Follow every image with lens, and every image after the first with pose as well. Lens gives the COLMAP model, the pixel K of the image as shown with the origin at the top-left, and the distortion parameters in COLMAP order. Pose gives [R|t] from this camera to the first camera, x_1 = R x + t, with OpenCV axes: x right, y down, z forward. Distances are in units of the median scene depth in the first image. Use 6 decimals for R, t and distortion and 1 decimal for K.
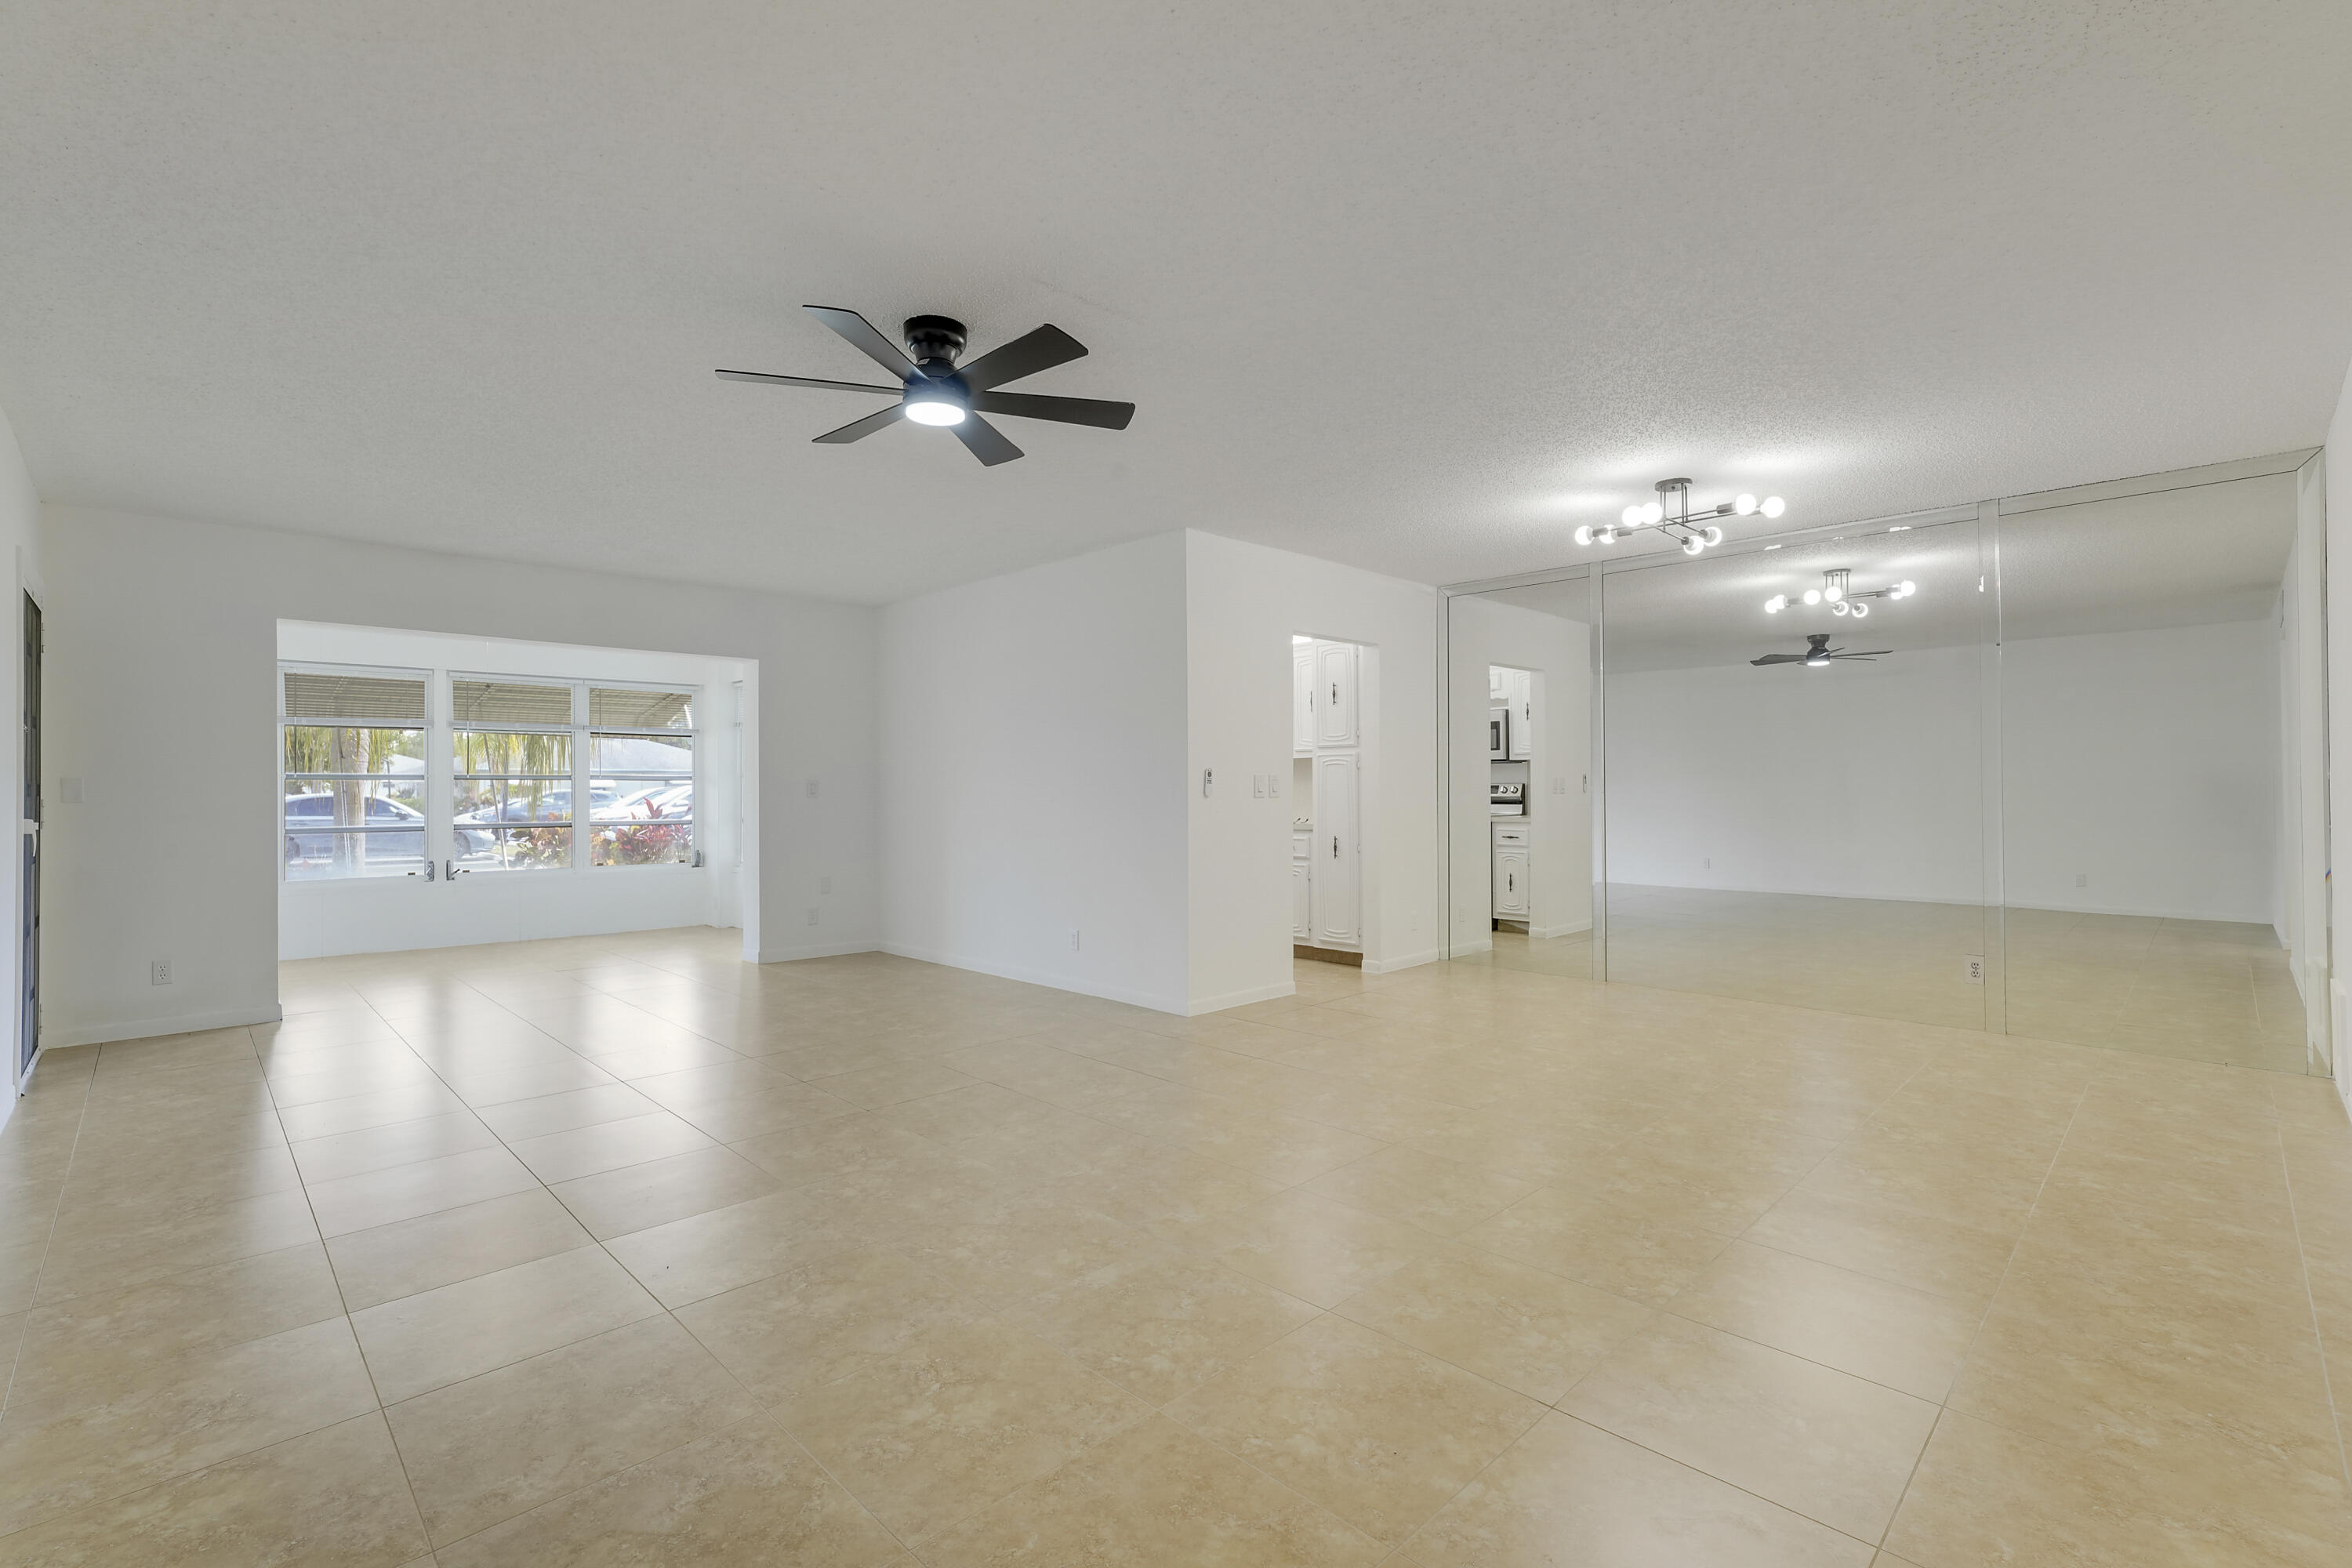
lens RADIAL K [[1036.4, 0, 1181.6], [0, 1036.4, 782.0], [0, 0, 1]] dist [-0.018518, -0.000053]
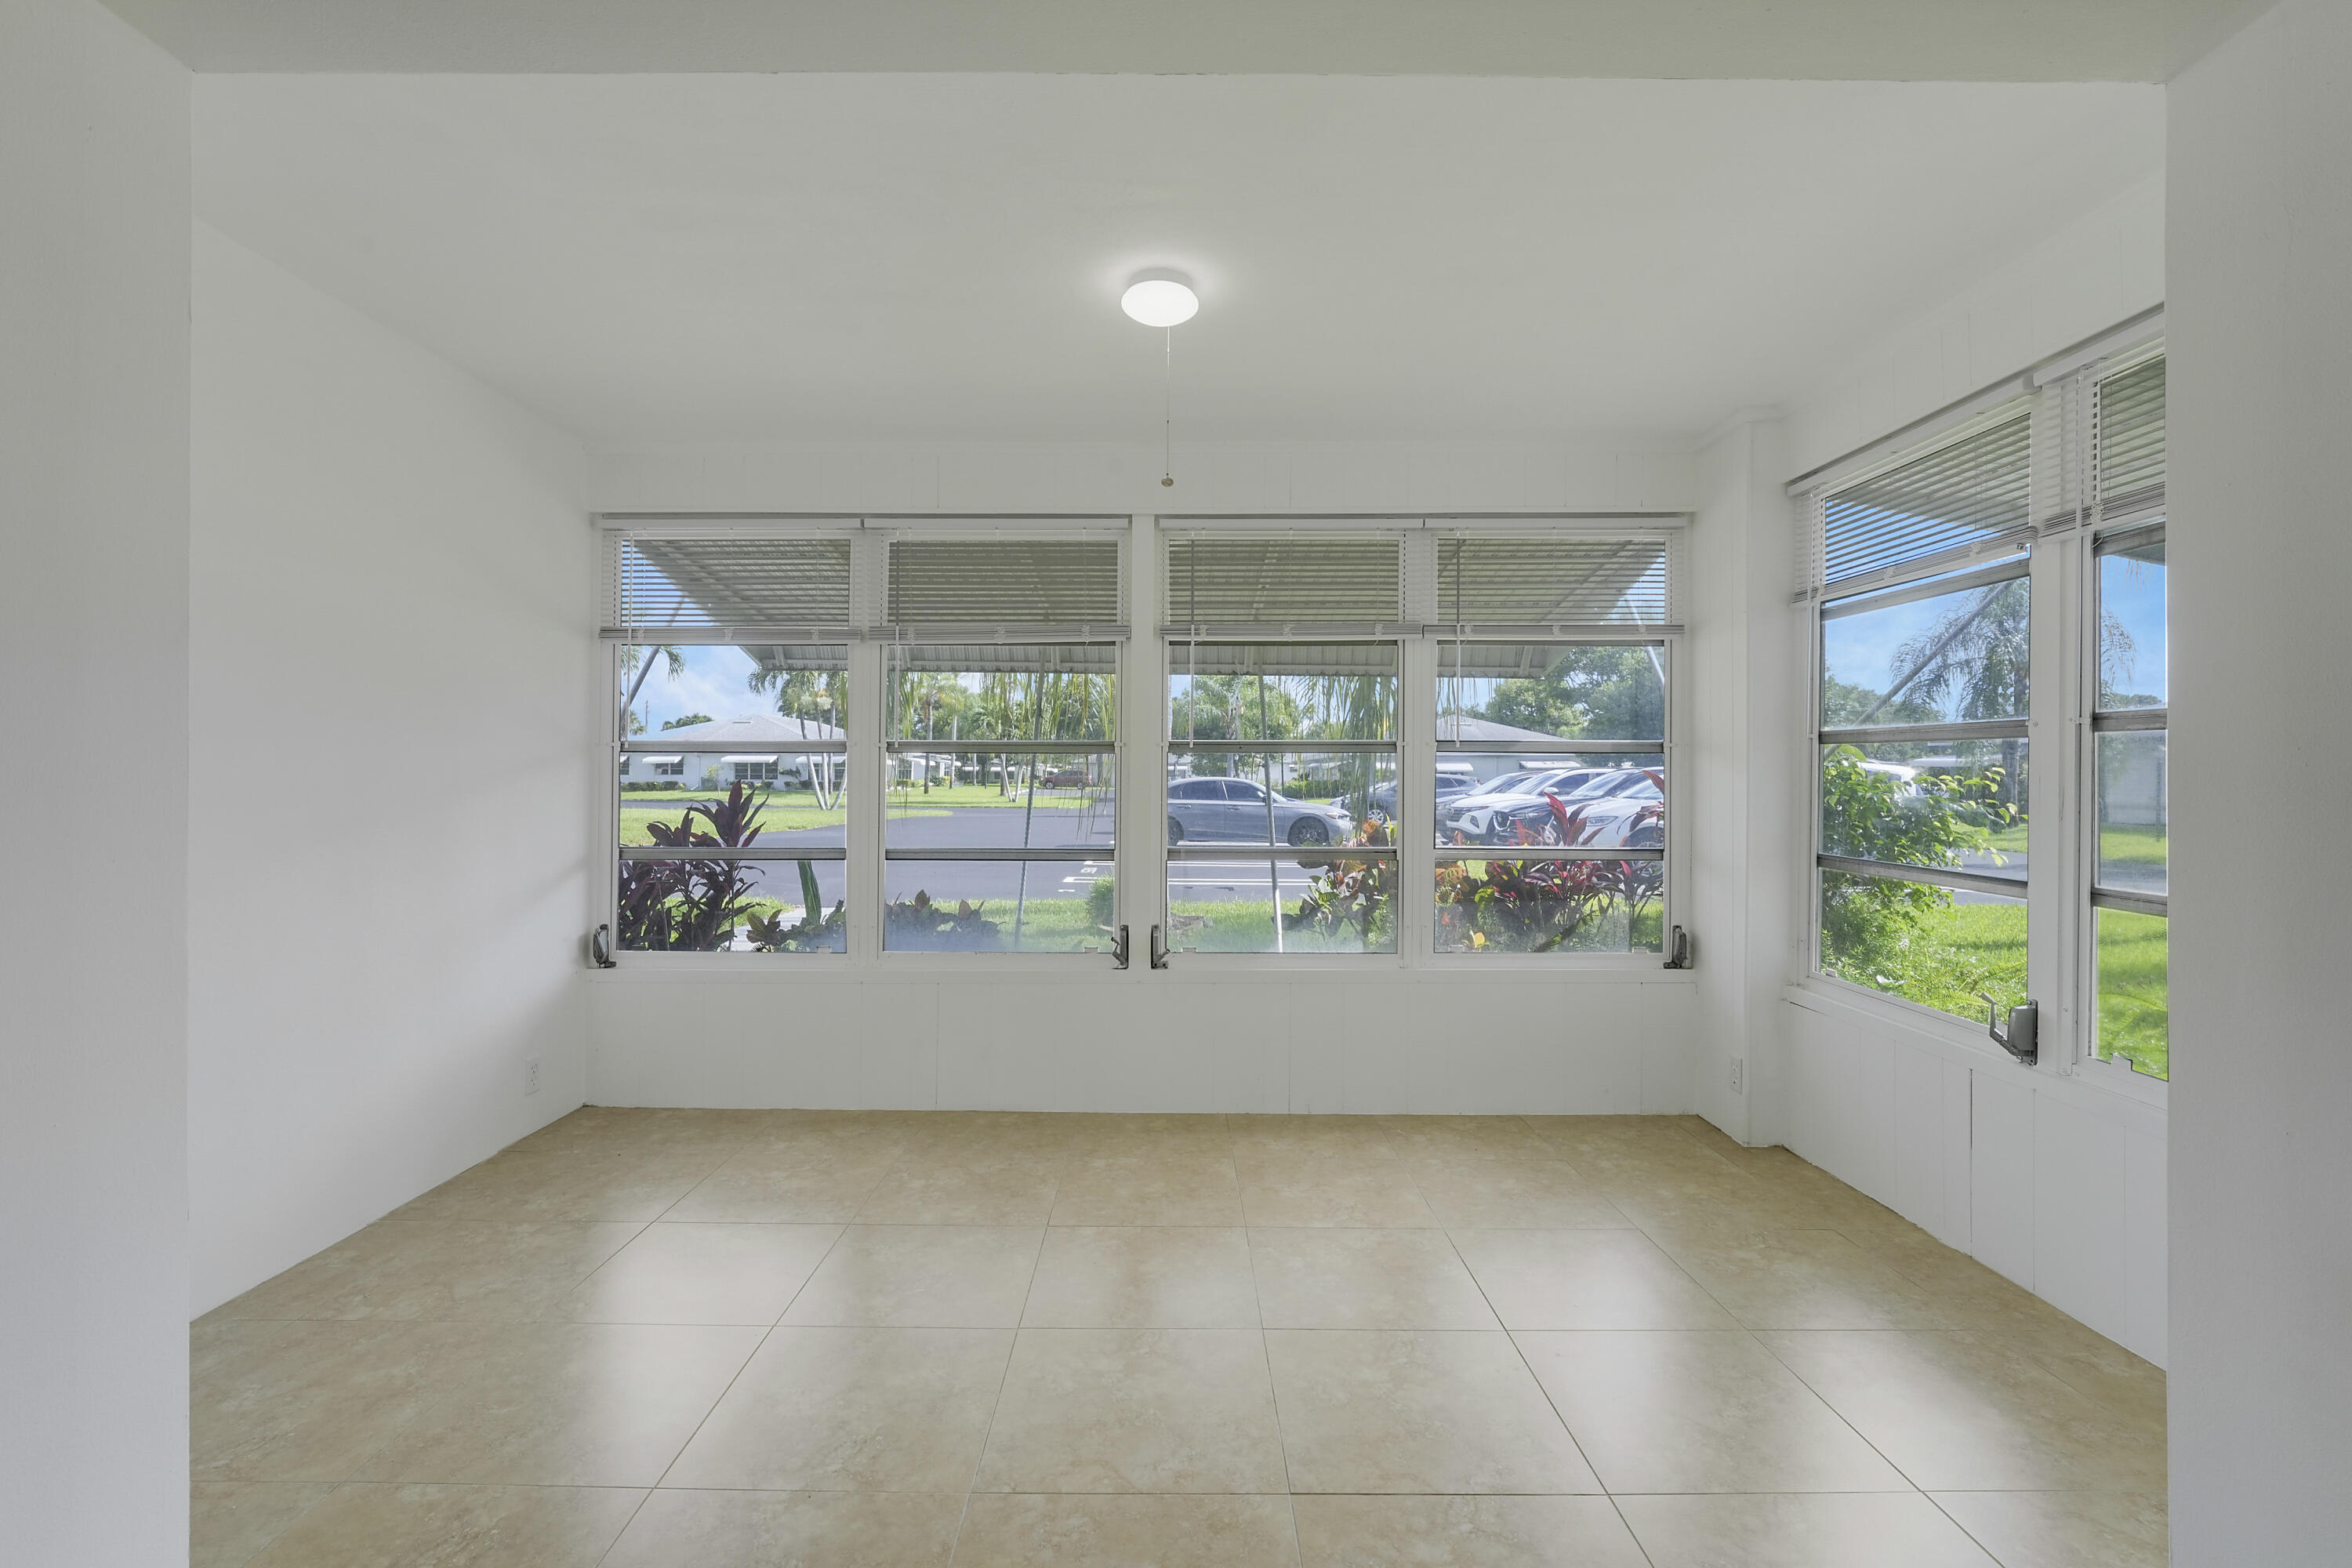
lens RADIAL K [[1036.4, 0, 1154.5], [0, 1036.4, 779.0], [0, 0, 1]] dist [-0.018518, -0.000053]
pose [[0.696704, 0.009916, -0.717290, -0.419008], [-0.001888, 0.999926, 0.011990, 0.005038], [0.717356, -0.007000, 0.696671, 0.744001]]
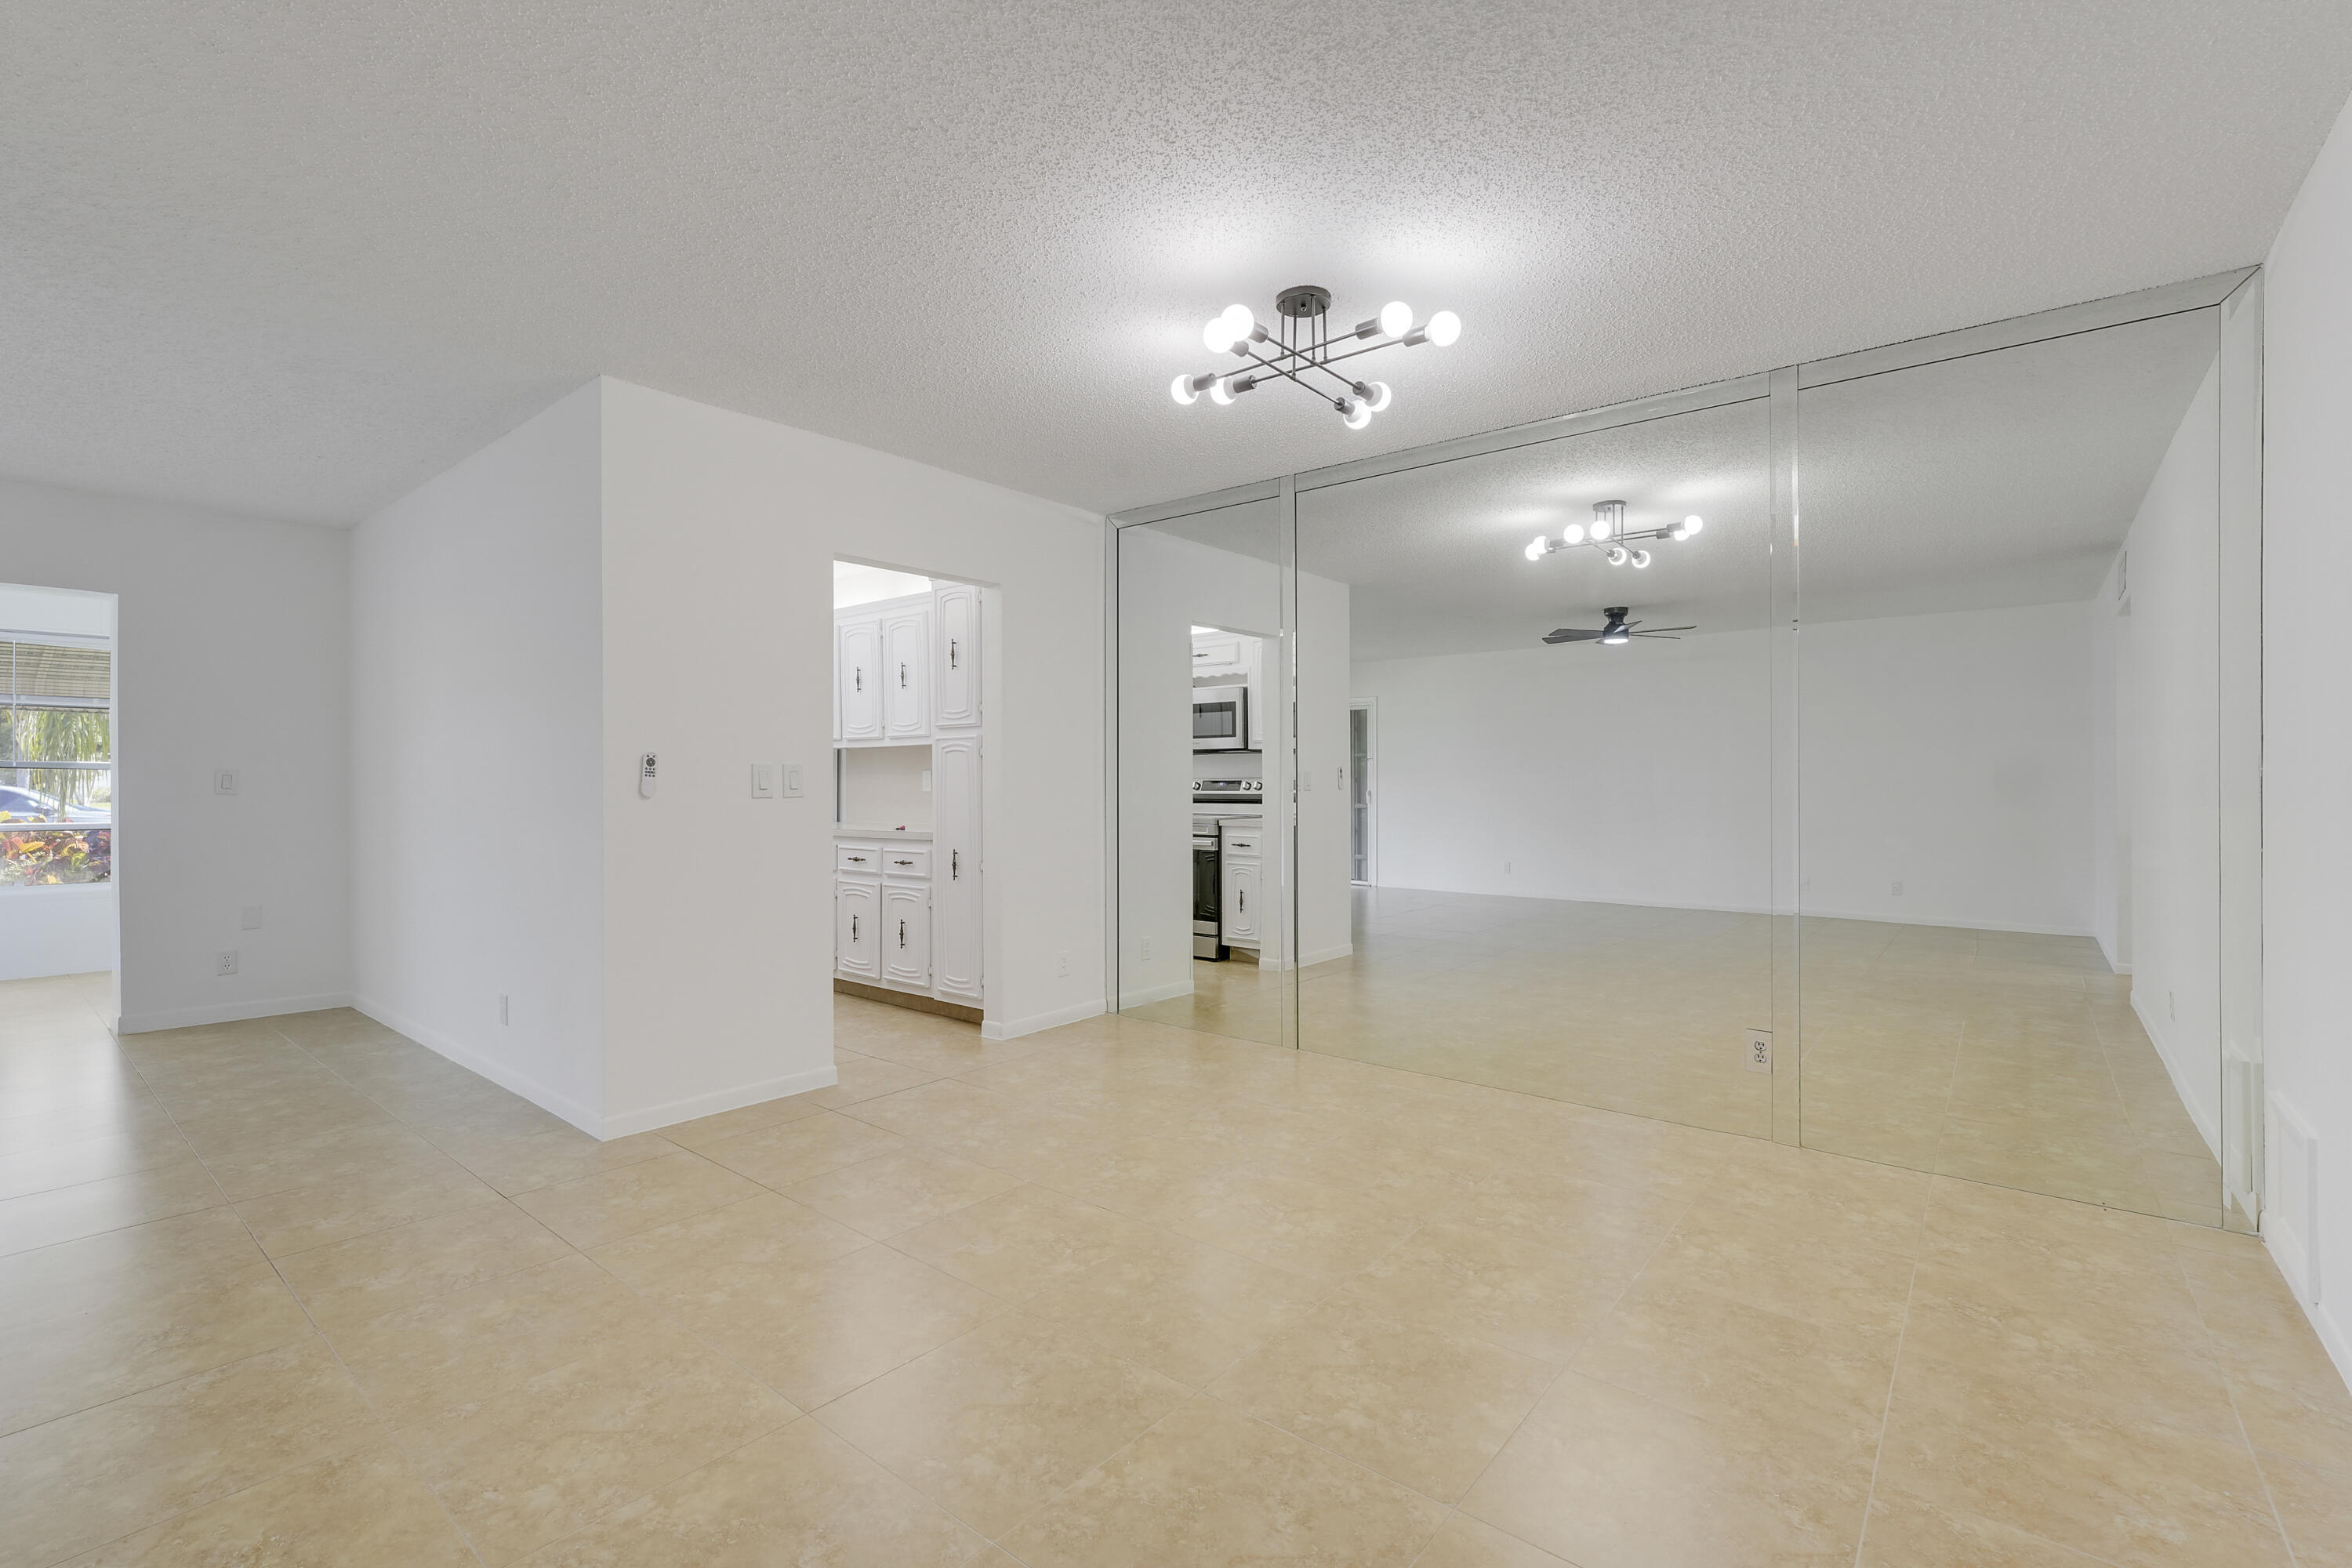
lens RADIAL K [[1036.4, 0, 1167.9], [0, 1036.4, 785.0], [0, 0, 1]] dist [-0.018518, -0.000053]
pose [[0.994331, 0.004064, 0.106251, 0.213208], [-0.005080, 0.999944, 0.009299, -0.000768], [-0.106207, -0.009787, 0.994296, 0.248777]]
